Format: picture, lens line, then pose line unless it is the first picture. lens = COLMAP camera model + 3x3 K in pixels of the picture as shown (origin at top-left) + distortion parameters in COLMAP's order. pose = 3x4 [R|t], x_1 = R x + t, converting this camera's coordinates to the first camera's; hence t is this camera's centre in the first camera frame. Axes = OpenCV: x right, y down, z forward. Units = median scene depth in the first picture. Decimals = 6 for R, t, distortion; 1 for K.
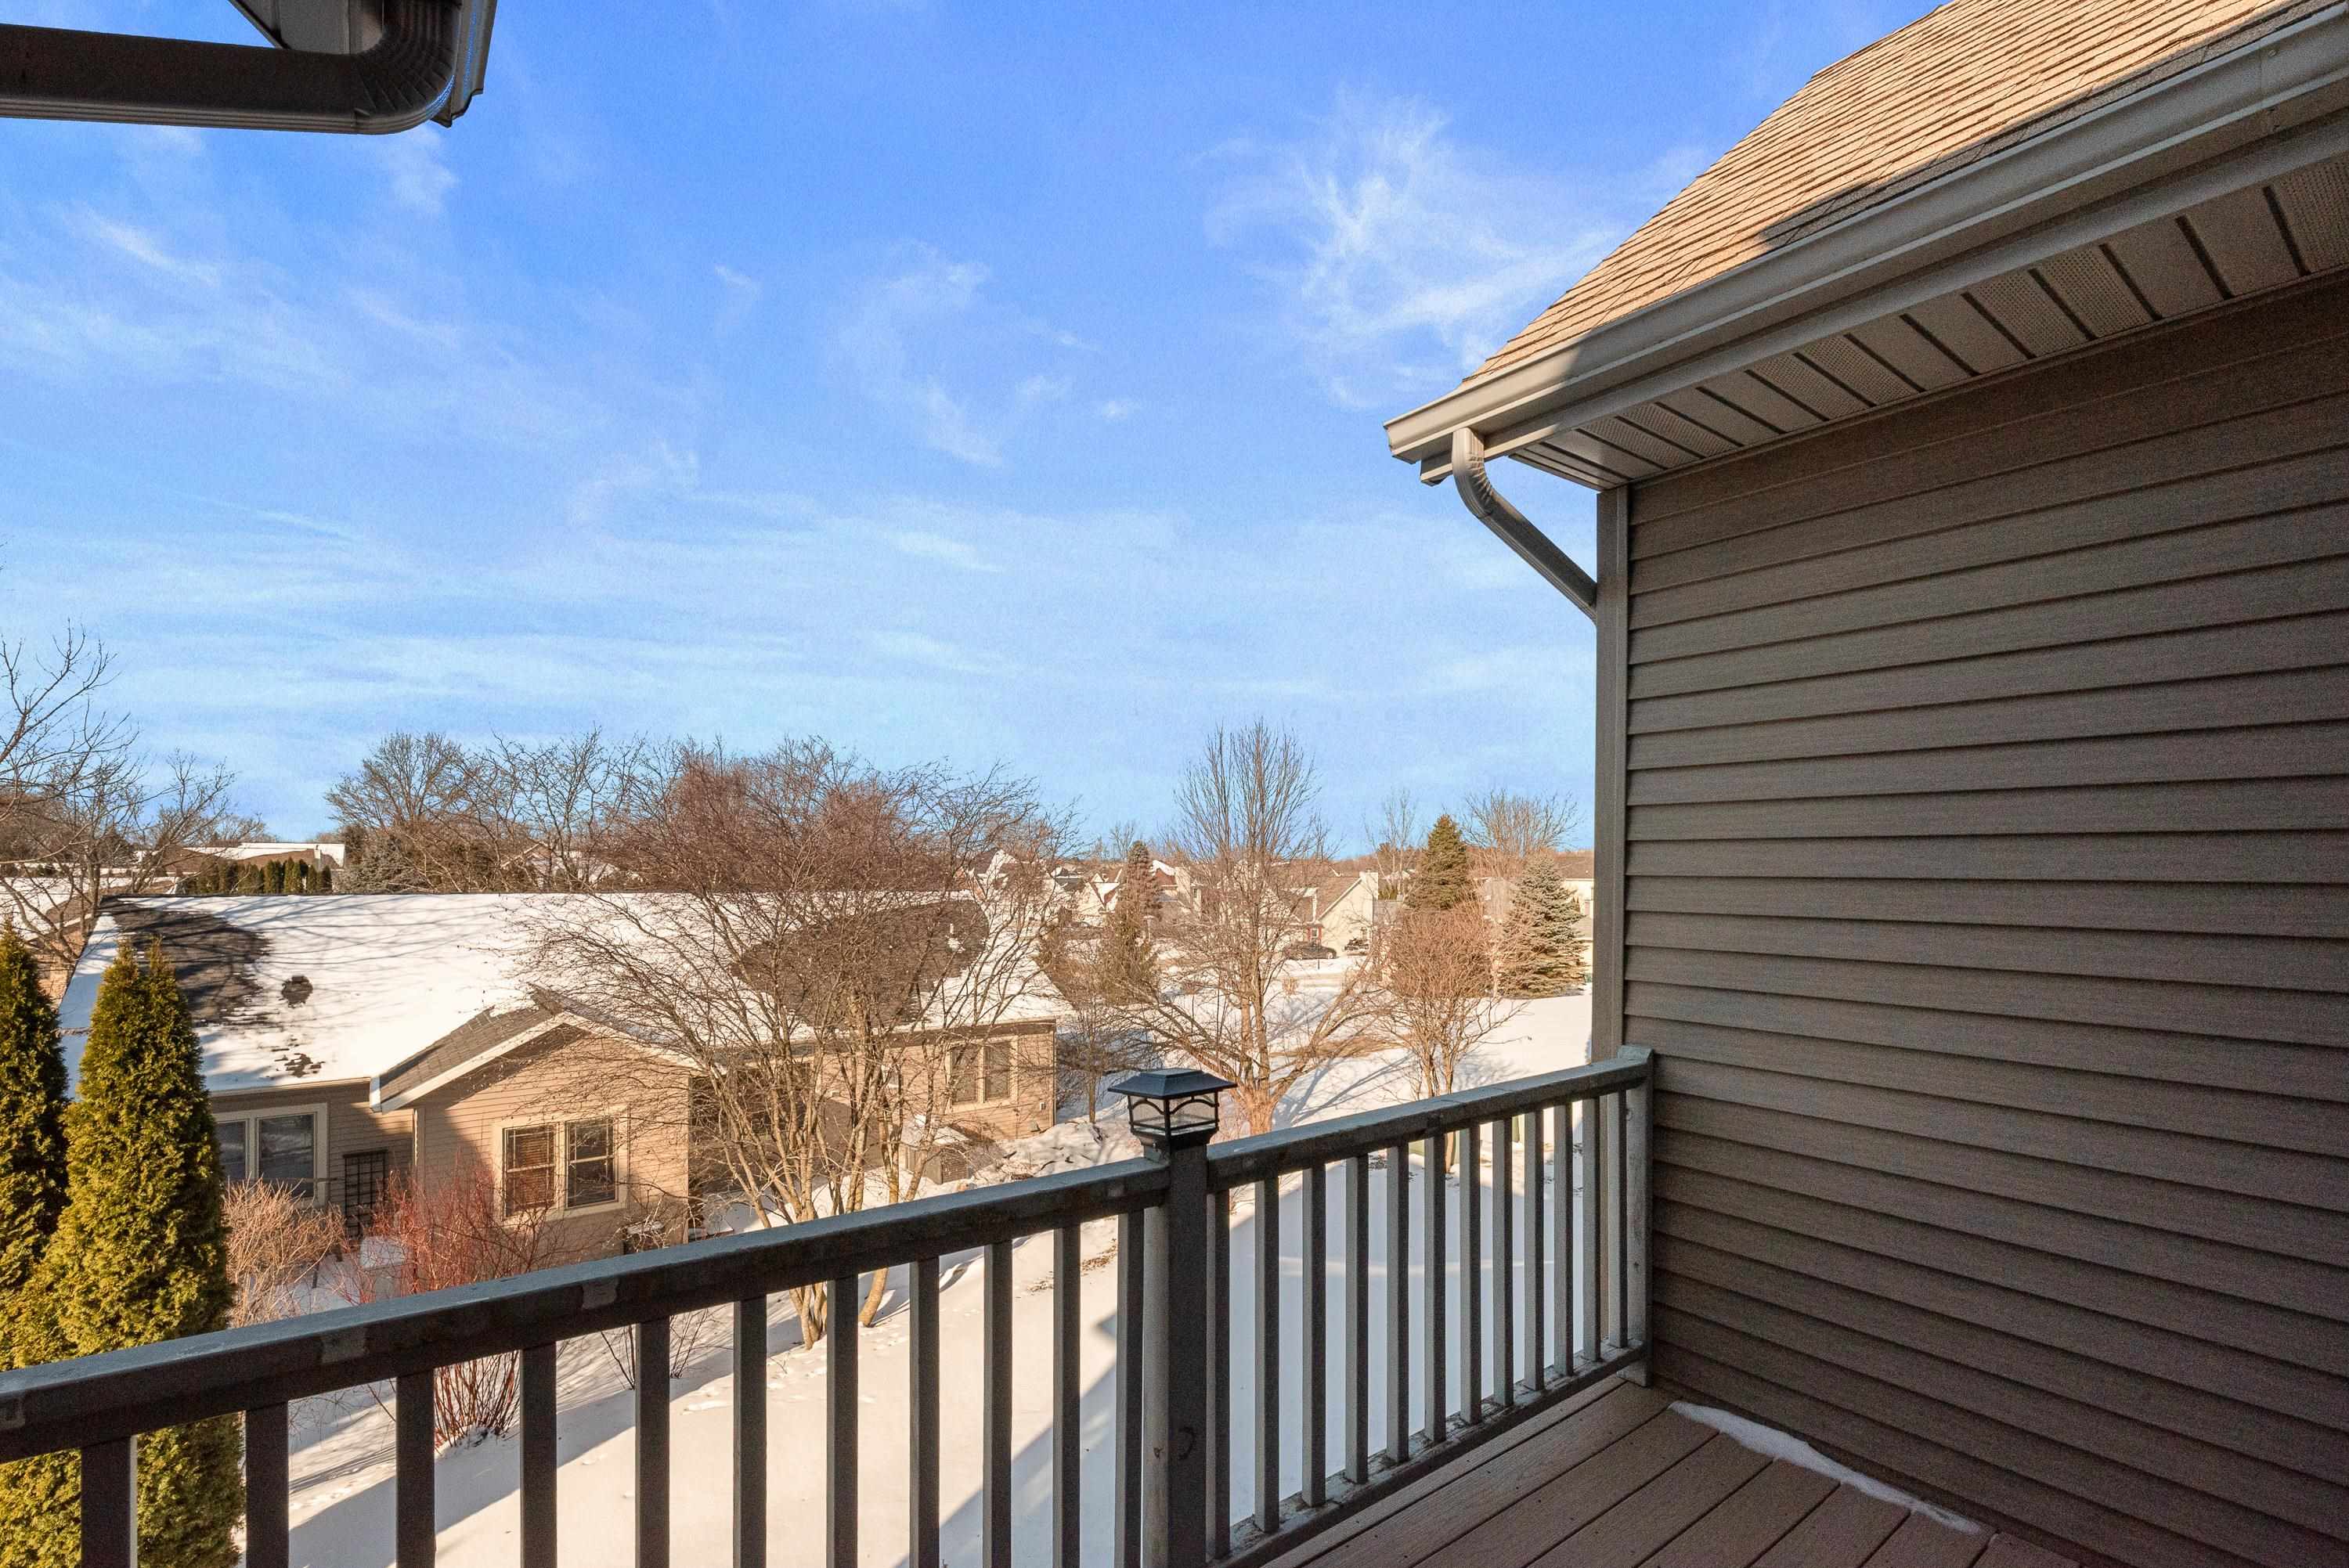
lens RADIAL K [[1043.3, 0, 1194.0], [0, 1043.3, 856.9], [0, 0, 1]] dist [0.000189, -0.000375]
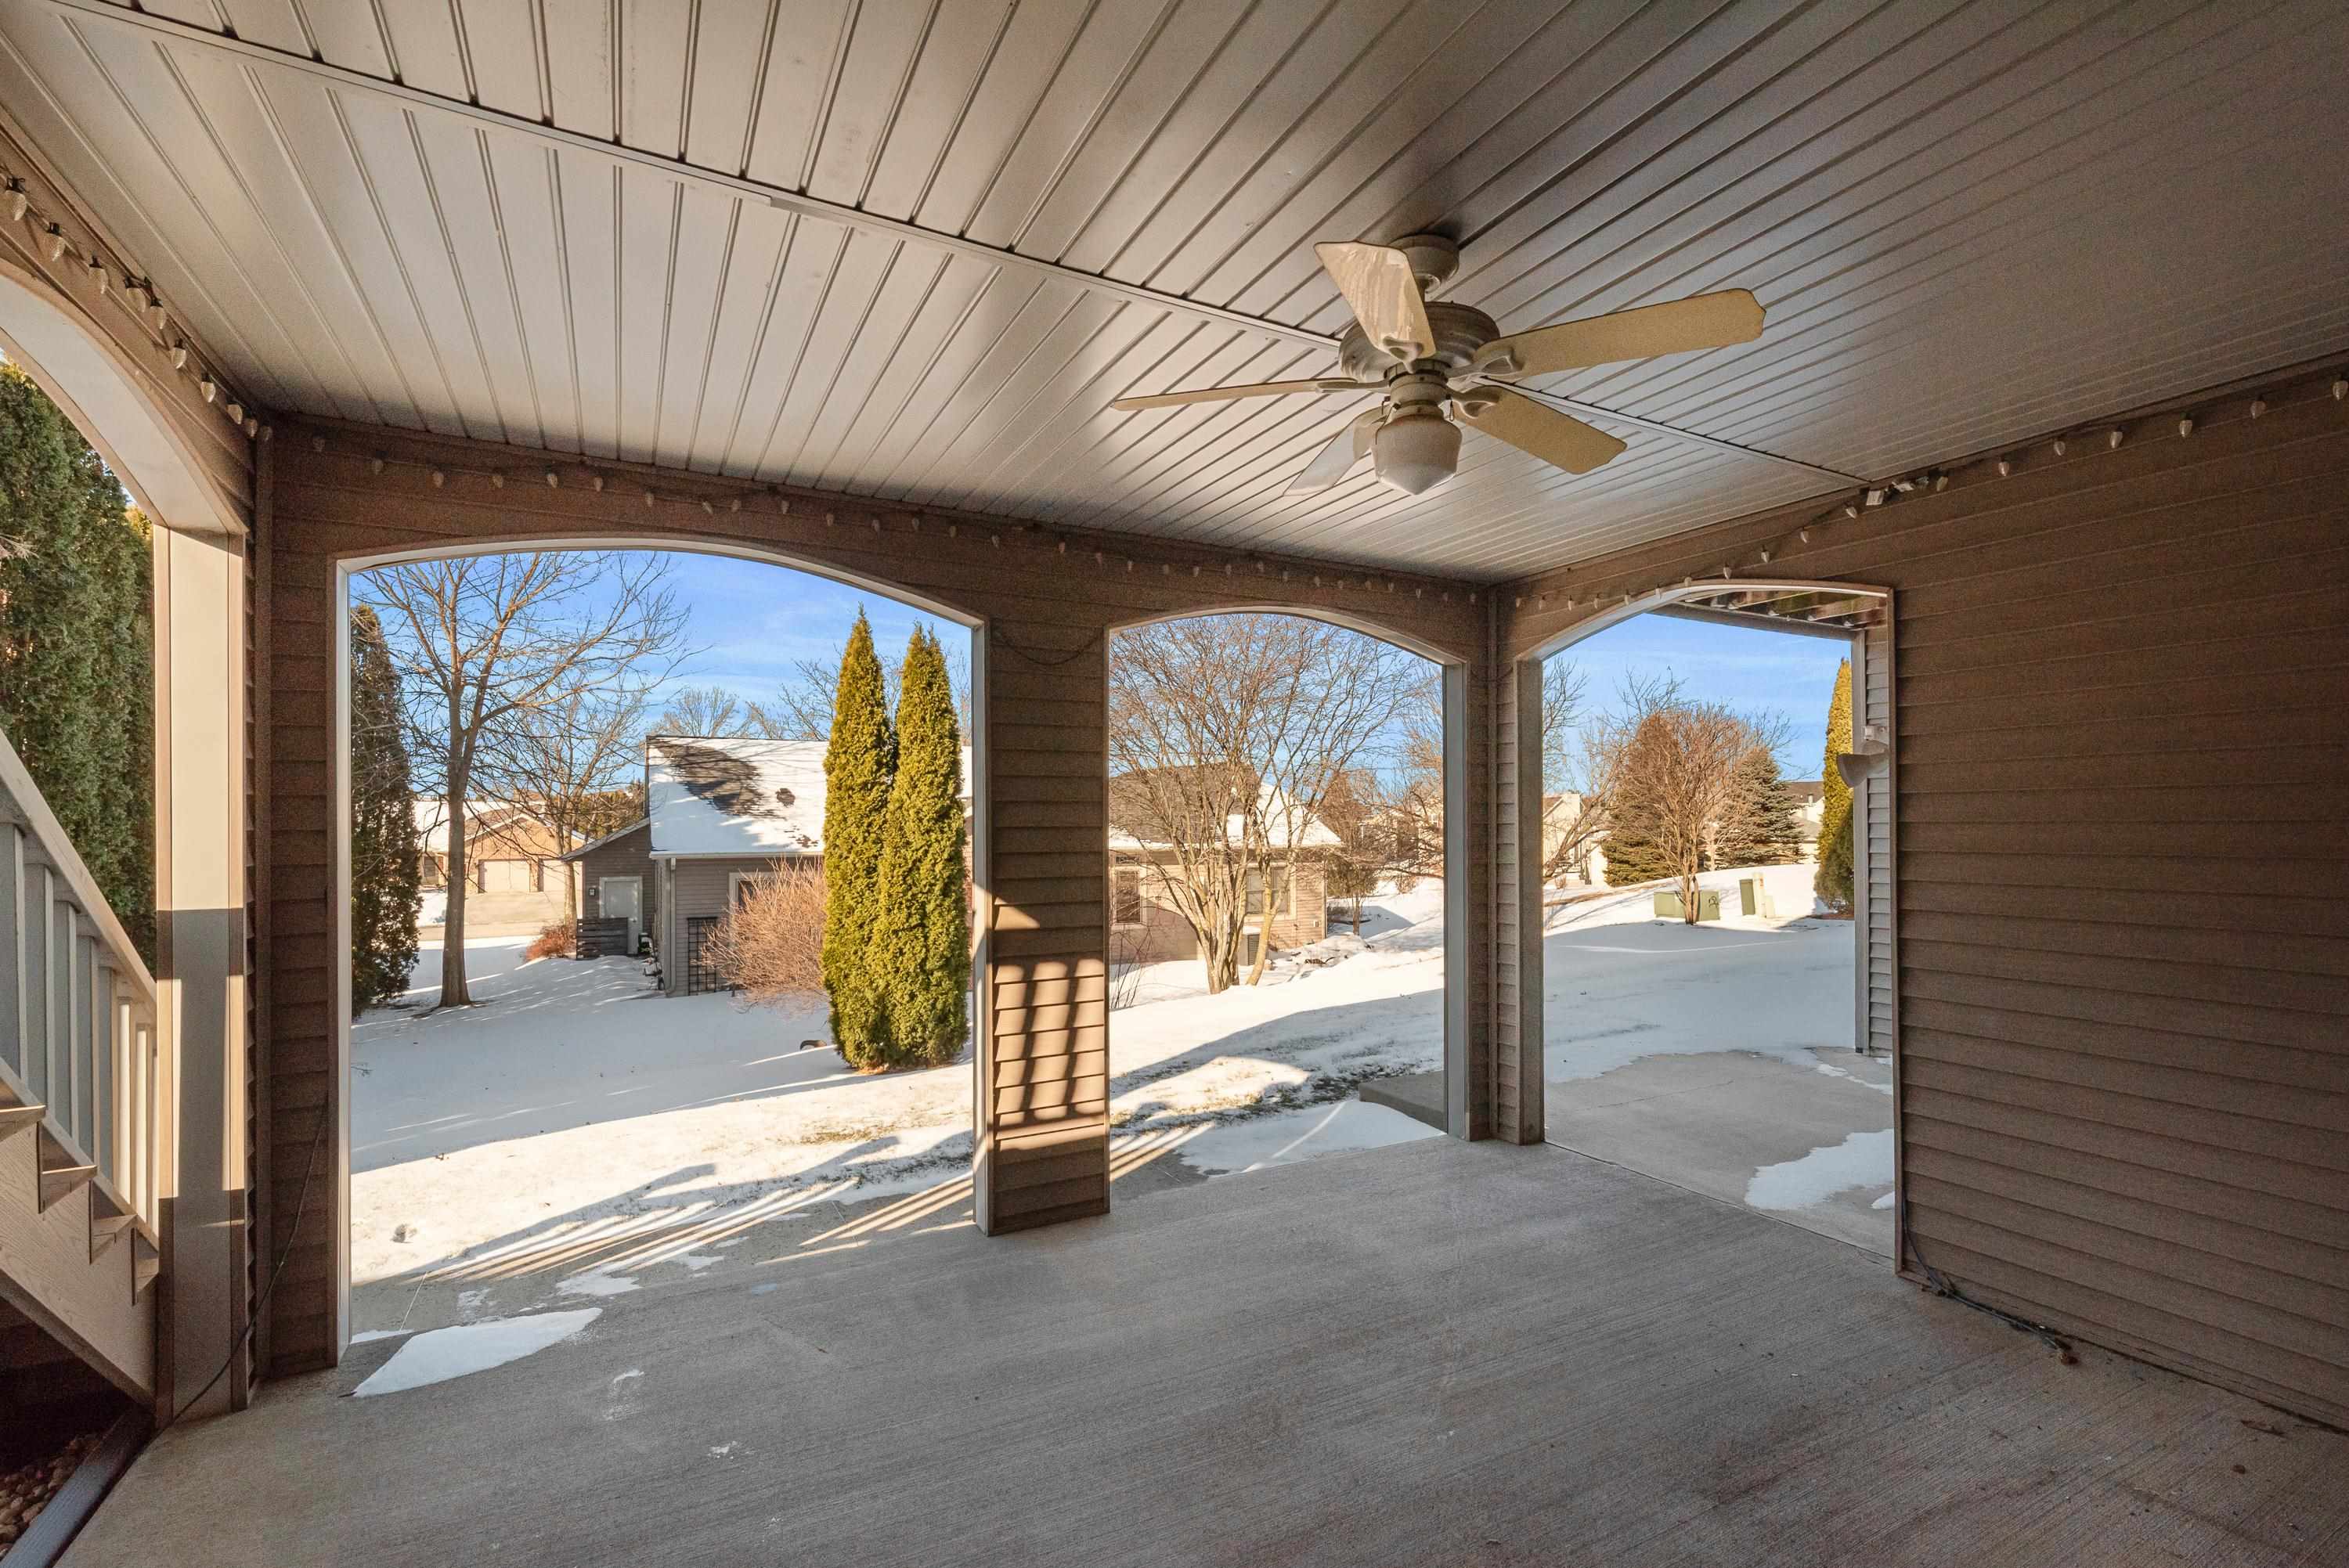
lens RADIAL K [[1043.3, 0, 1192.3], [0, 1043.3, 820.8], [0, 0, 1]] dist [0.000189, -0.000375]
pose [[0.986701, -0.005974, -0.162436, -0.117123], [0.005311, 0.999976, -0.004513, 0.164054], [0.162459, 0.003590, 0.986709, -0.247702]]
